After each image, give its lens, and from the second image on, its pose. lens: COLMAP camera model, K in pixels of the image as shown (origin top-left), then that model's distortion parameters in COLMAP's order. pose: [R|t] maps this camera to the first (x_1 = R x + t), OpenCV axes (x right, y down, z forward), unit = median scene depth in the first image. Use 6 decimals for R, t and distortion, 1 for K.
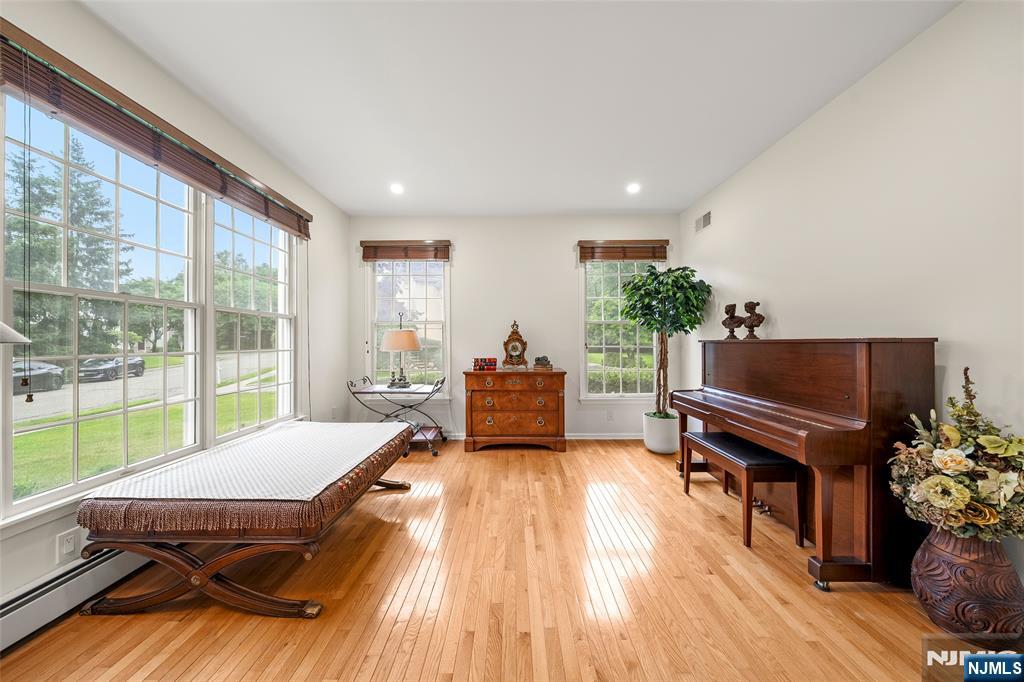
lens RADIAL K [[354.1, 0, 512.0], [0, 354.1, 341.4], [0, 0, 1]] dist [0.000395, -0.000077]
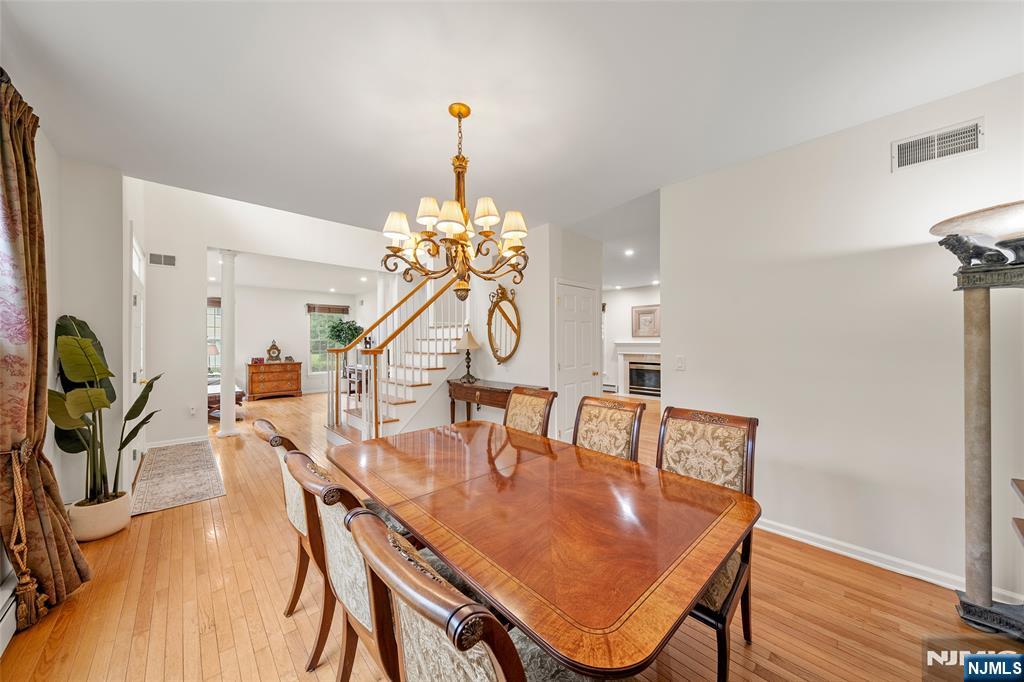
lens RADIAL K [[354.1, 0, 512.3], [0, 354.1, 342.1], [0, 0, 1]] dist [0.000395, -0.000077]
pose [[0.723477, -0.001962, 0.690346, -0.430621], [0.001542, 0.999998, 0.001226, -0.045619], [-0.690347, 0.000177, 0.723479, -1.556670]]
